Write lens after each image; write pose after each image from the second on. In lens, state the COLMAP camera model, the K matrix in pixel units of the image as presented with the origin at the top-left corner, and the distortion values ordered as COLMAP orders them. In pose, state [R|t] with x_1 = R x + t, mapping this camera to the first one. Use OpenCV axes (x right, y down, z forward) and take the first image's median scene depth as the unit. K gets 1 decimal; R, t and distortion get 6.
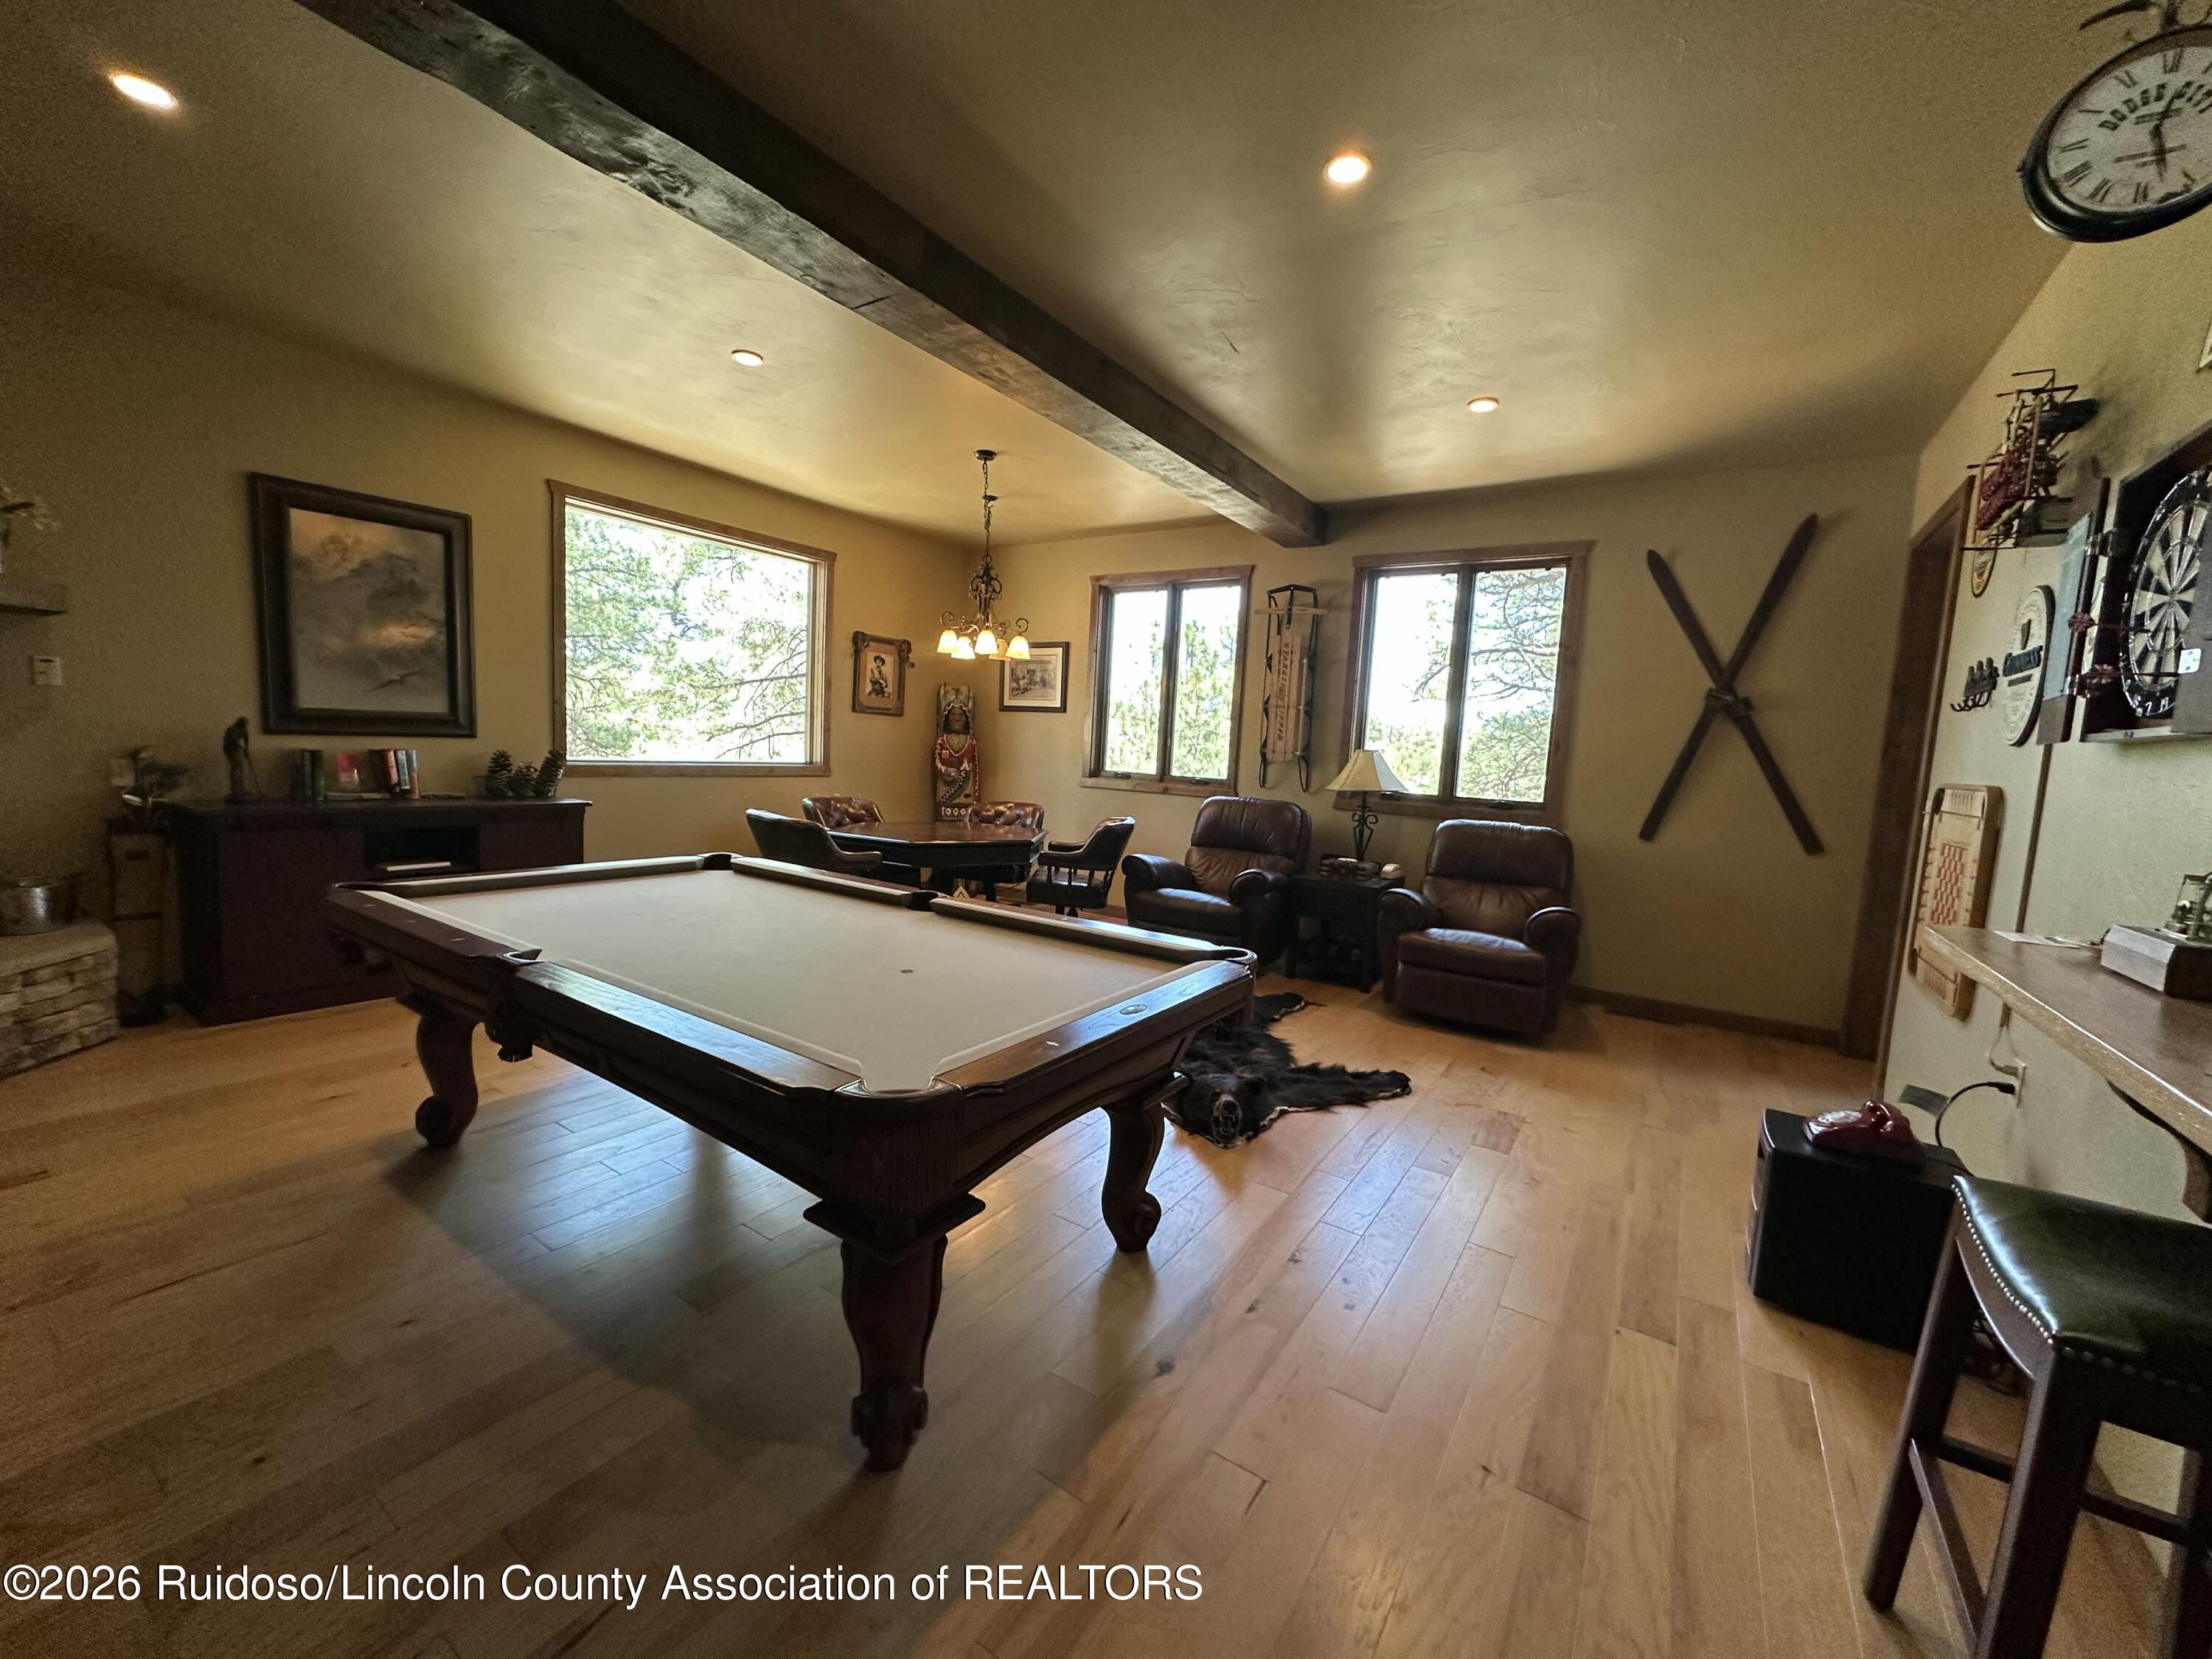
lens RADIAL K [[879.3, 0, 1104.4], [0, 879.3, 829.7], [0, 0, 1]] dist [-0.000963, 0.000151]
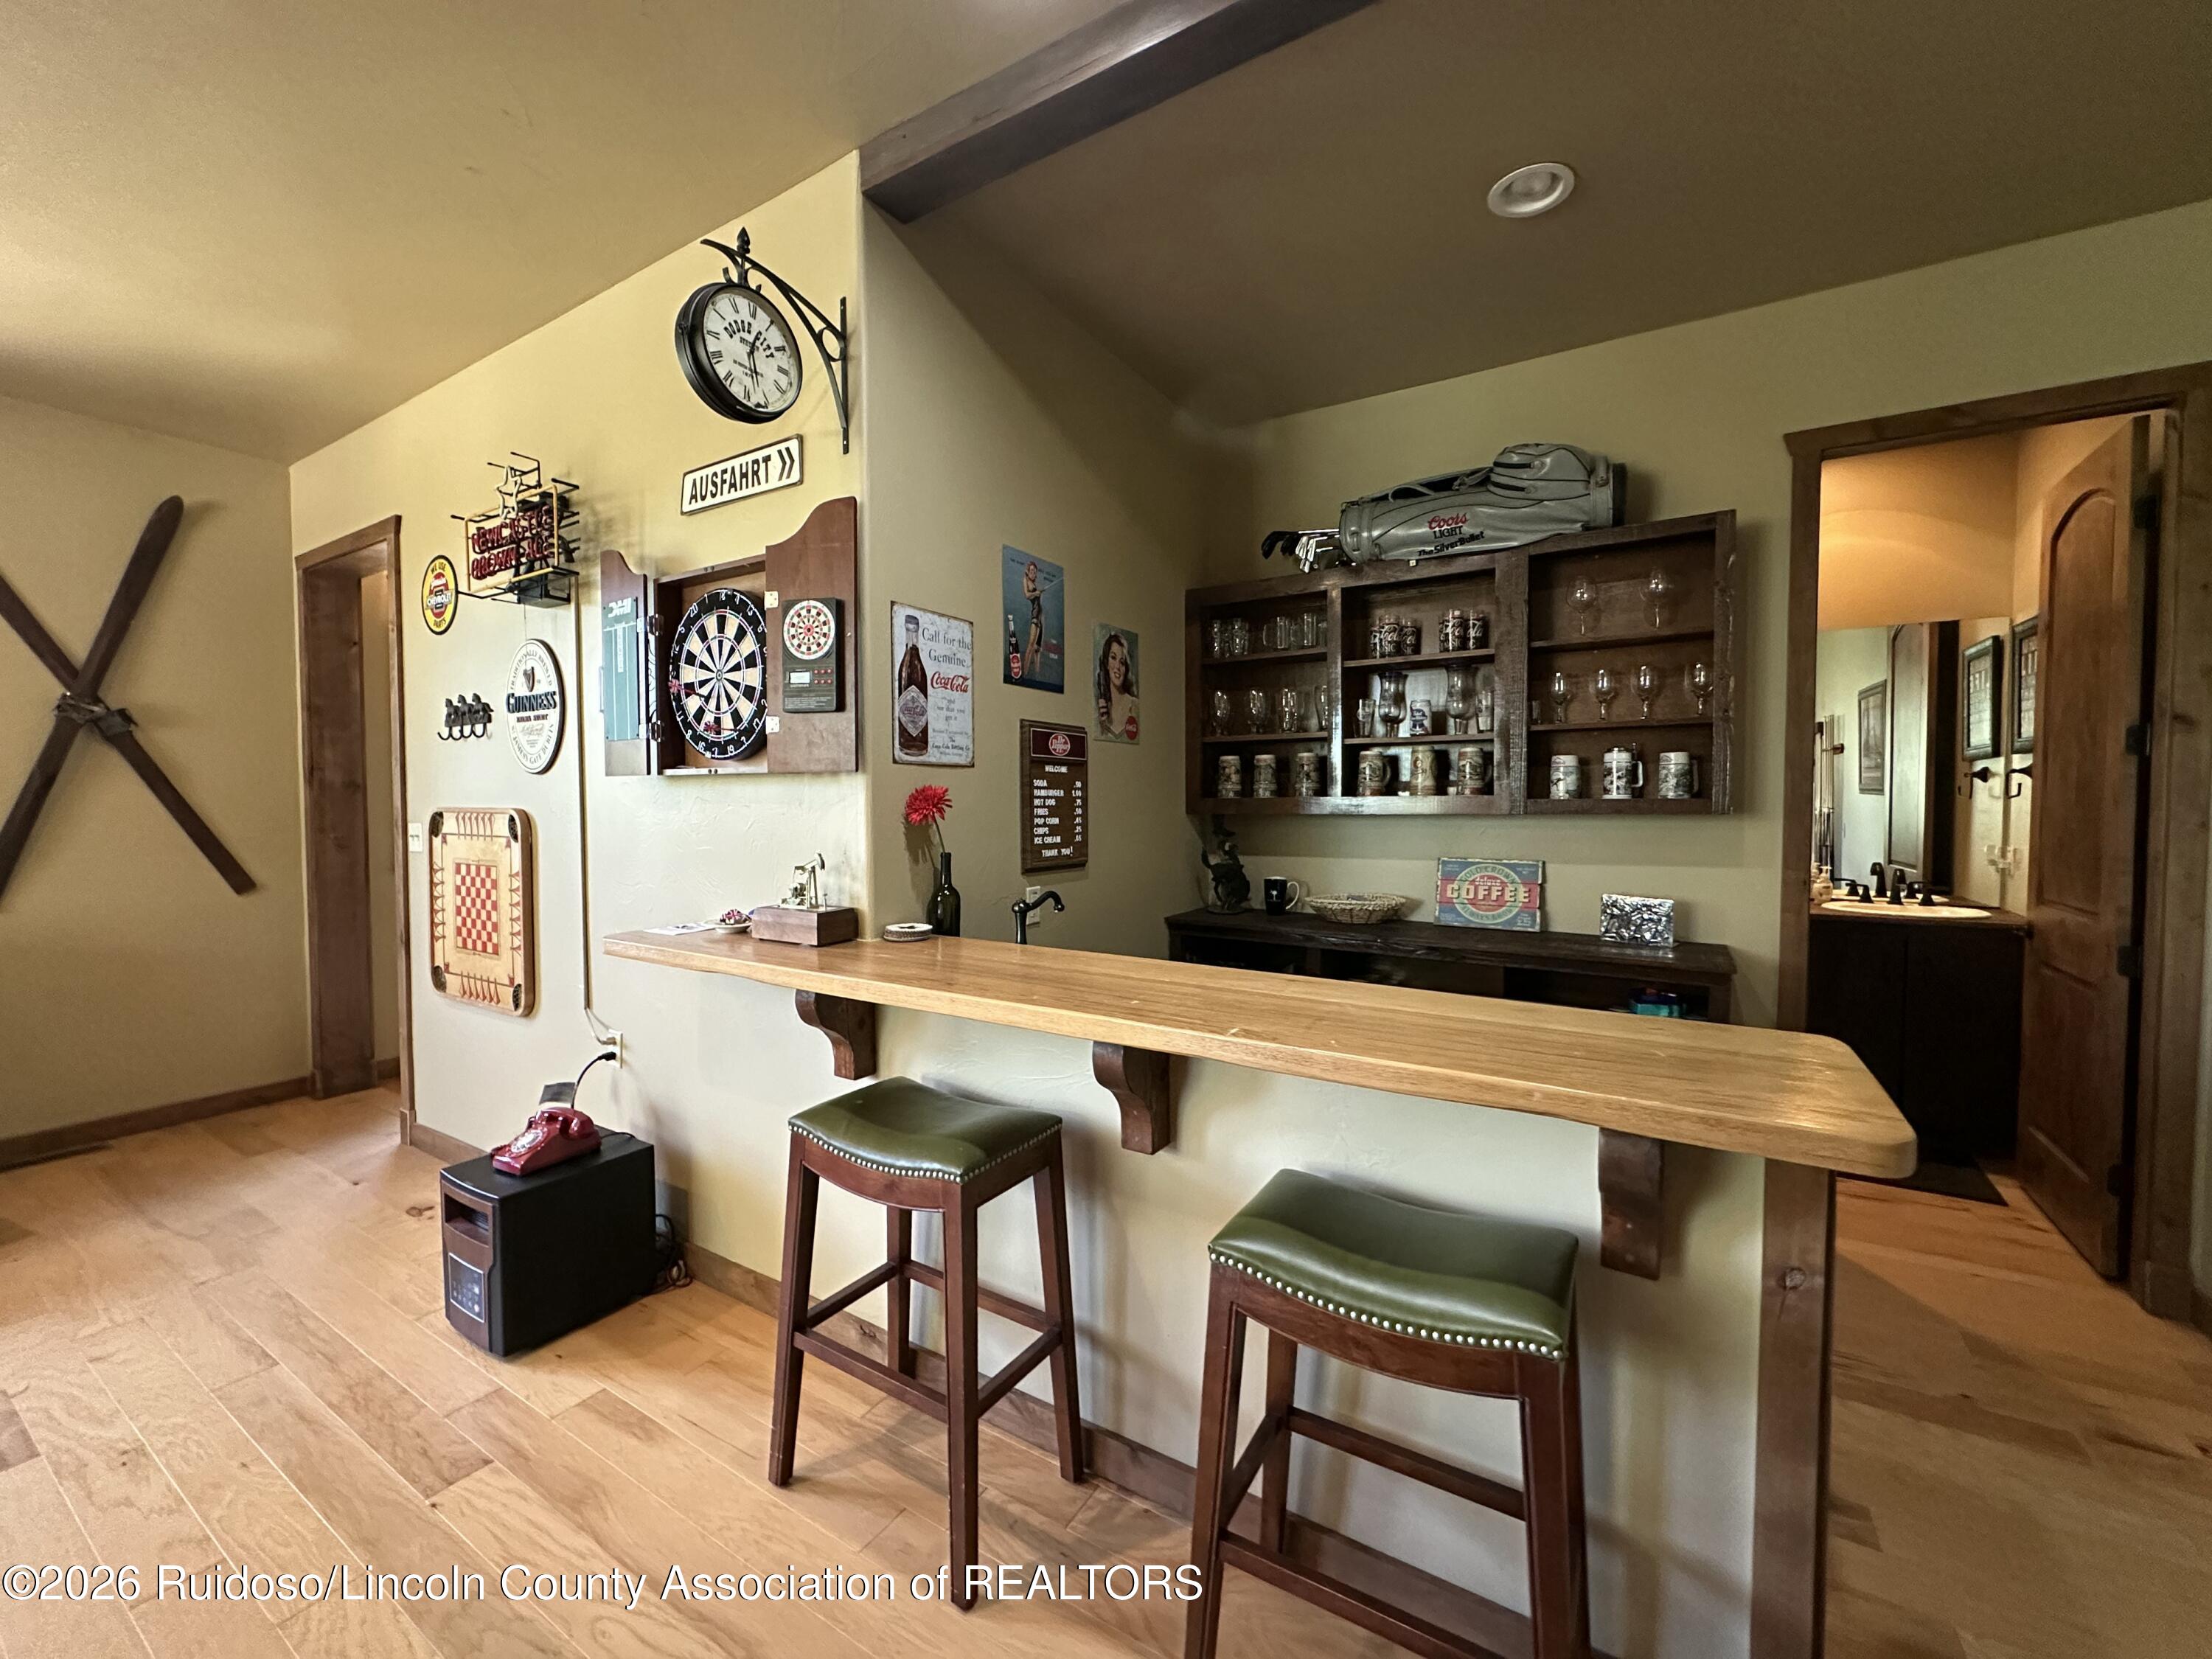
lens RADIAL K [[881.9, 0, 1103.7], [0, 881.9, 829.0], [0, 0, 1]] dist [-0.001639, 0.000515]
pose [[-0.032879, -0.087928, 0.995584, -0.093035], [0.096986, 0.991141, 0.090739, -0.031548], [-0.994742, 0.099541, -0.024060, 0.160427]]
